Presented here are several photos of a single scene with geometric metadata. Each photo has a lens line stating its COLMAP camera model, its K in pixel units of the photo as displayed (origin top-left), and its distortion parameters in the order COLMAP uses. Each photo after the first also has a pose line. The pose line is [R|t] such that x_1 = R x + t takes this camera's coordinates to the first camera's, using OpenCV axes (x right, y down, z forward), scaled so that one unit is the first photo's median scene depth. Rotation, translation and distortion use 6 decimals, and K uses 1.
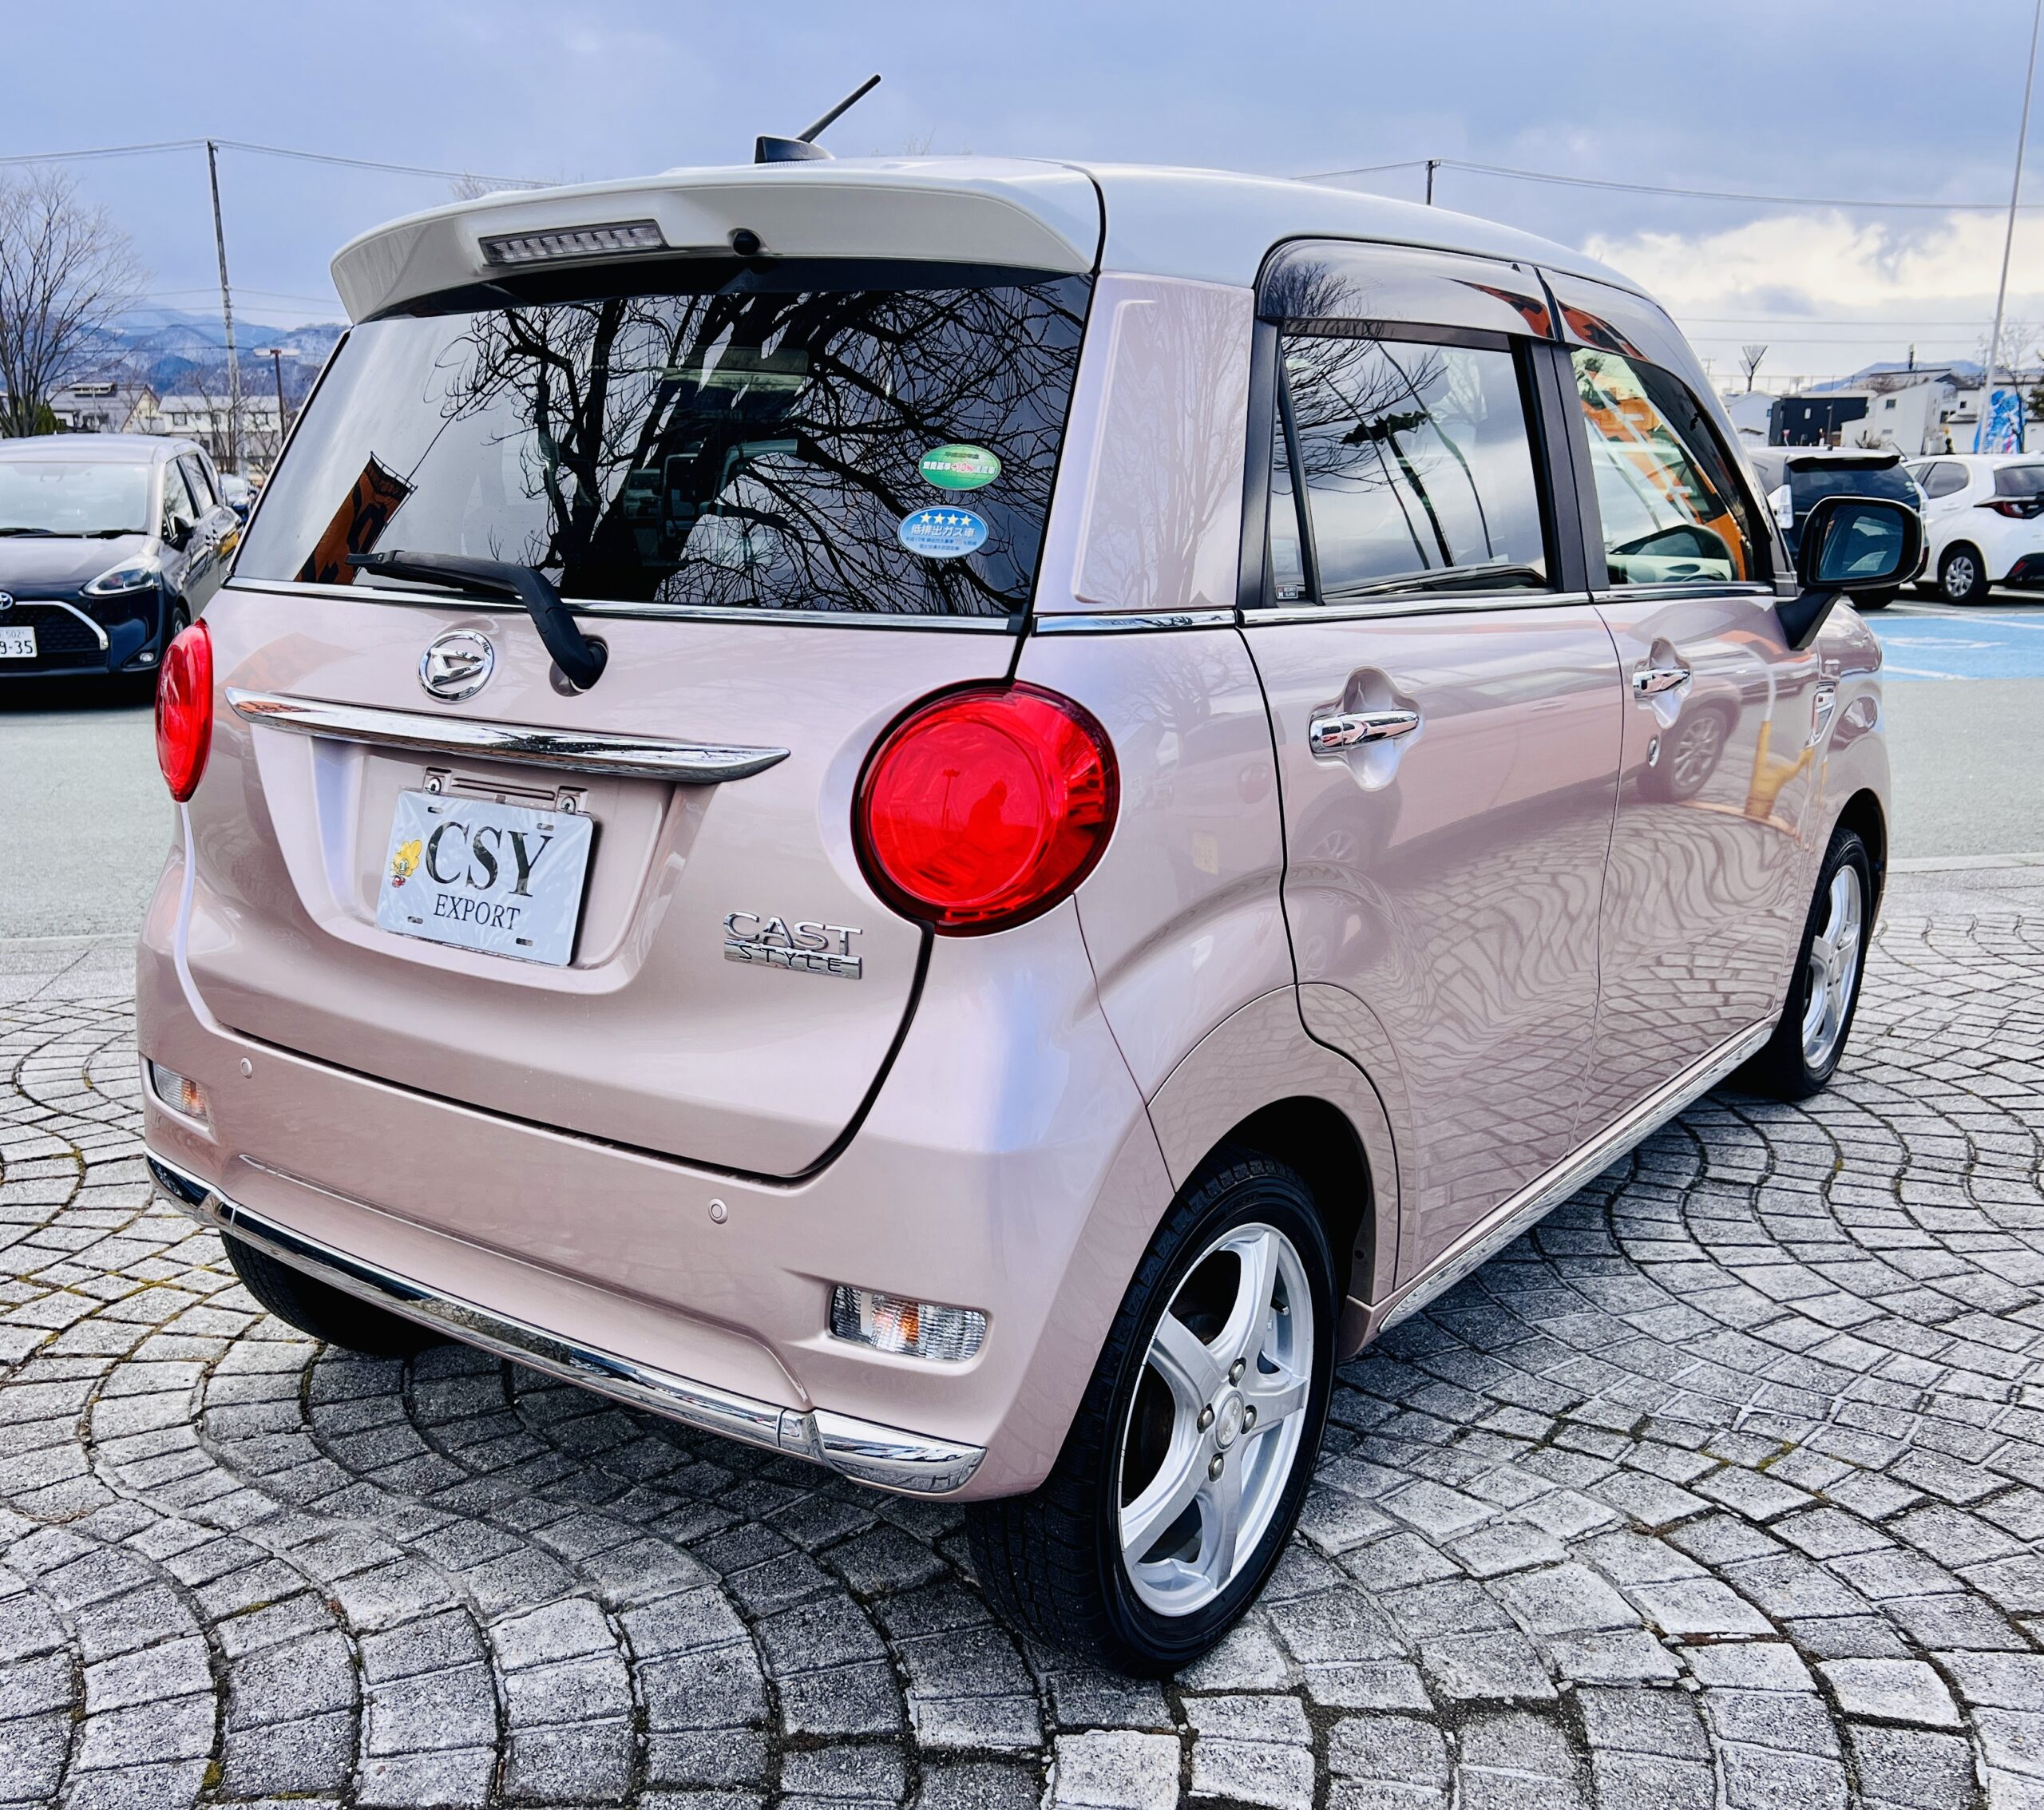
lens RADIAL K [[1951.3, 0, 936.1], [0, 1951.3, 959.7], [0, 0, 1]] dist [0.004754, 0.004316]
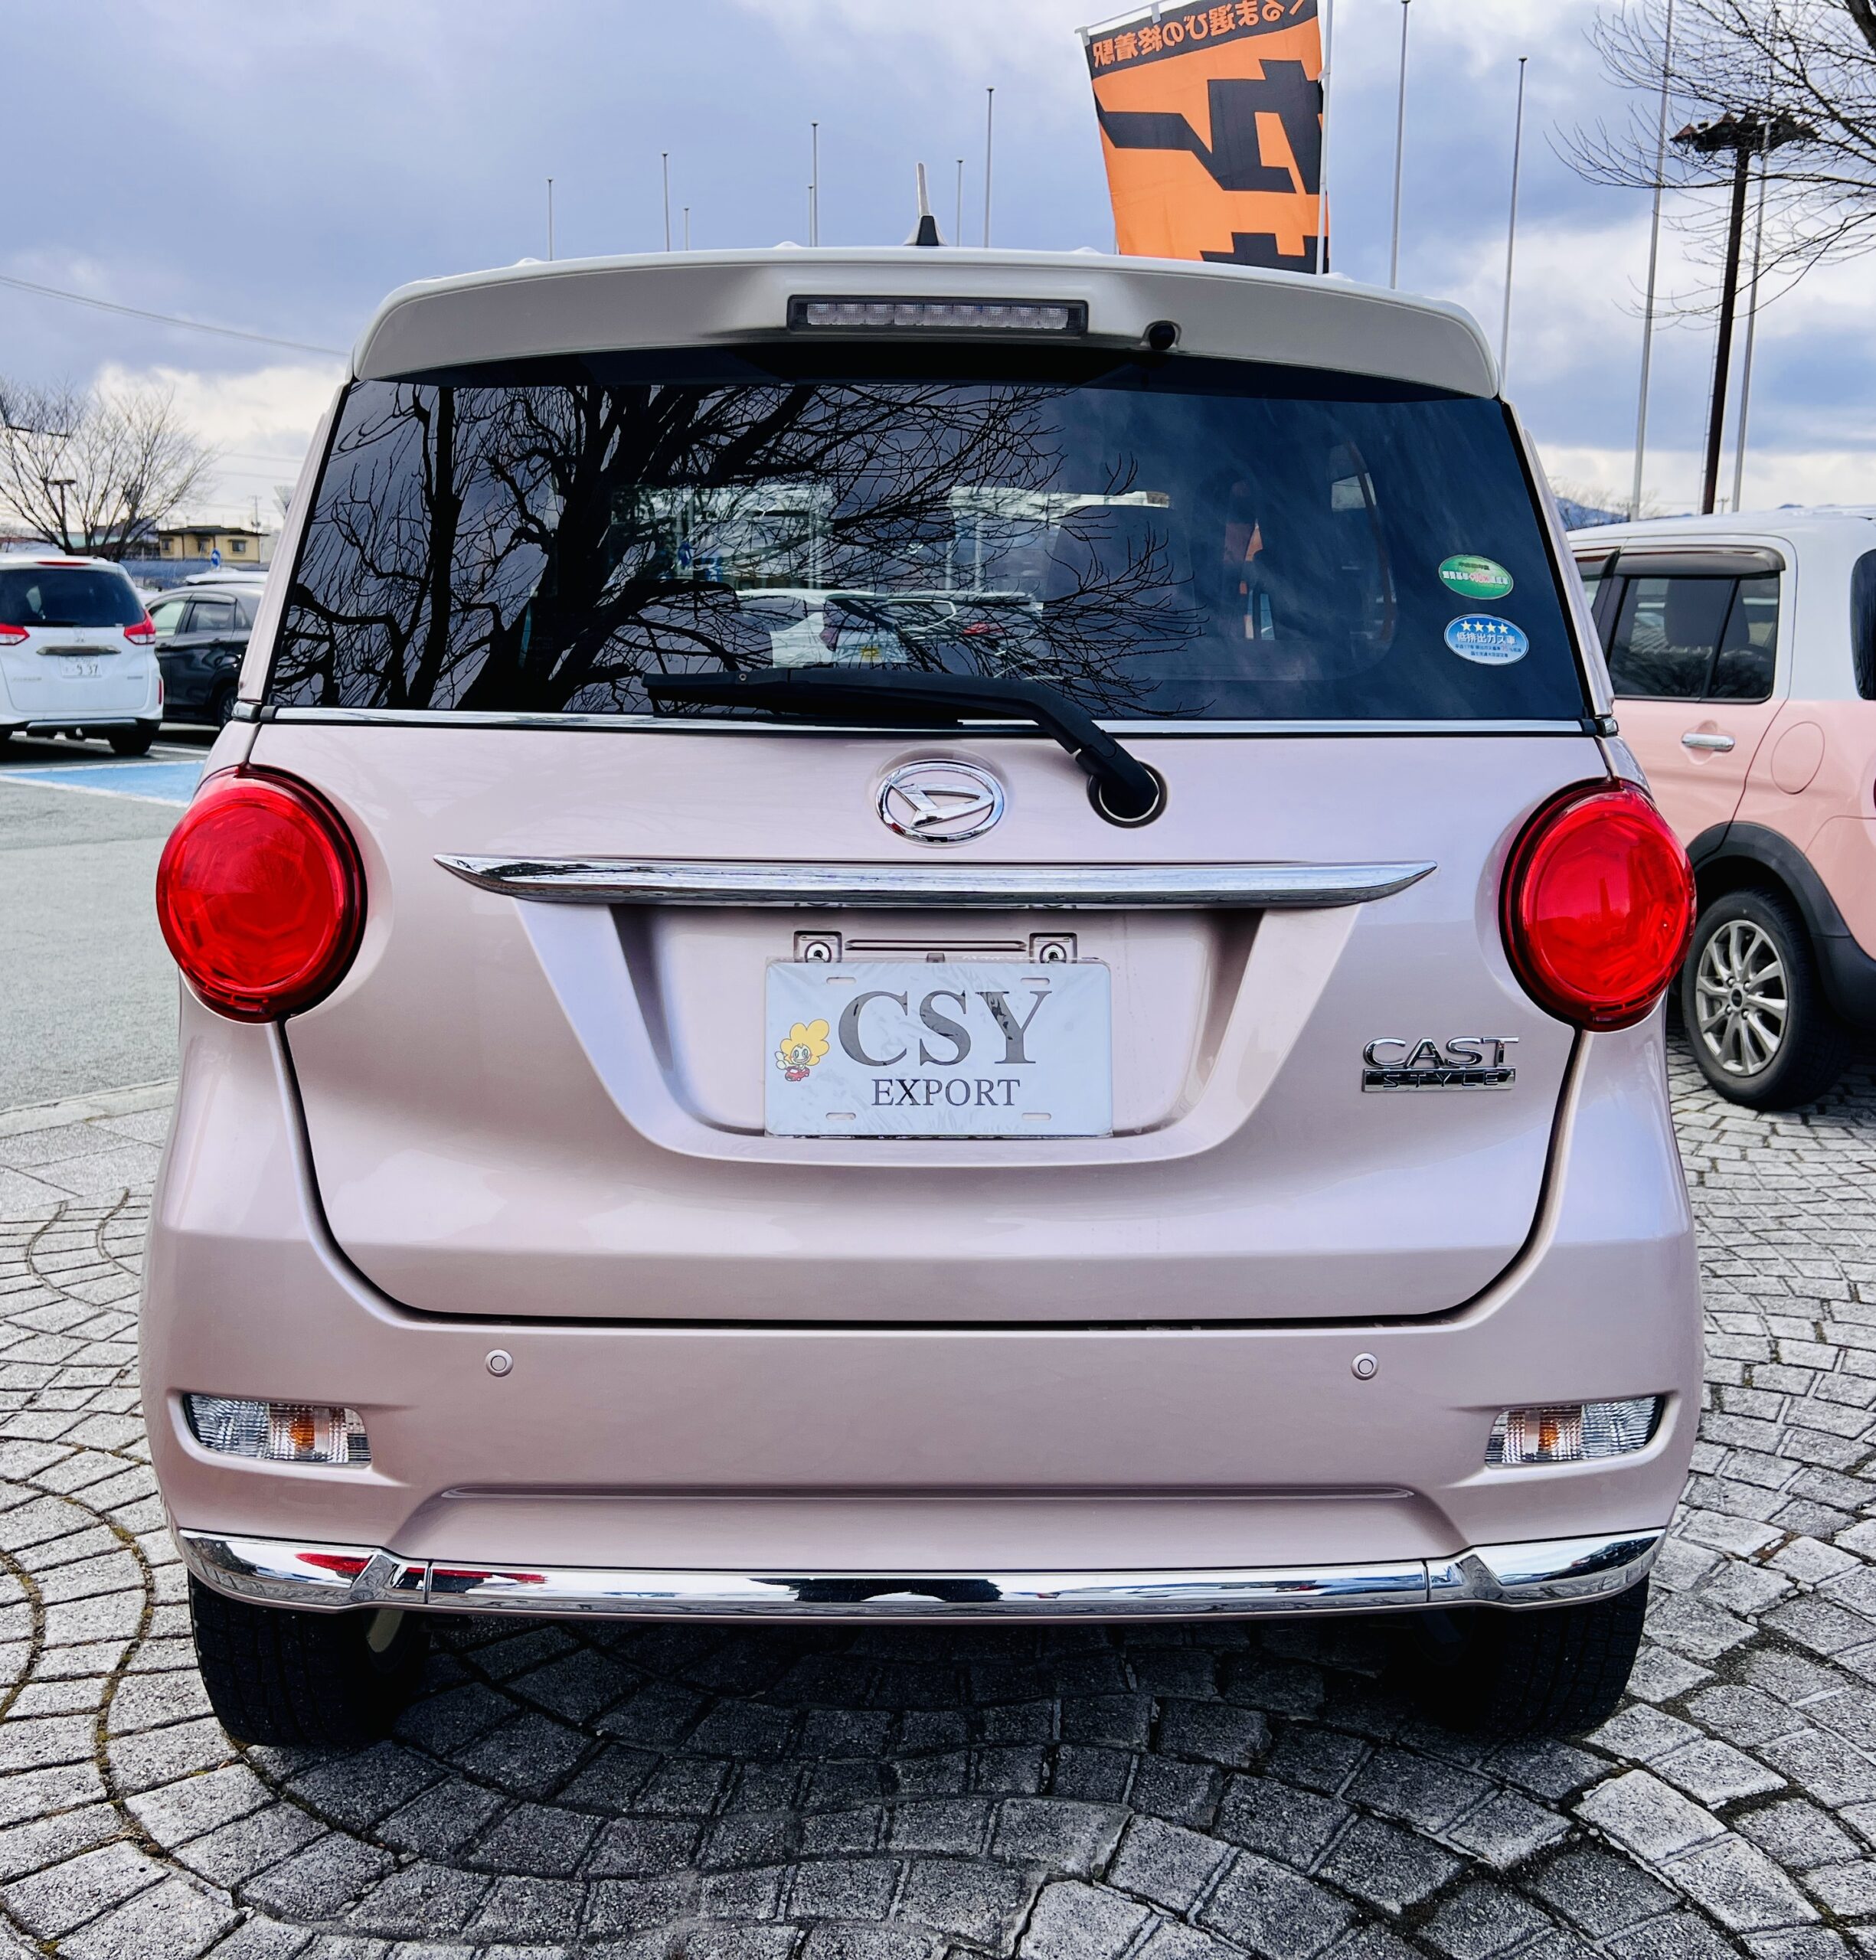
lens RADIAL K [[1987.7, 0, 908.3], [0, 1987.7, 975.5], [0, 0, 1]] dist [0.007115, 0.019191]
pose [[0.776219, -0.102770, 0.622031, -0.785946], [0.140250, 0.990050, -0.011442, -0.067869], [-0.614666, 0.096121, 0.782909, 0.346725]]
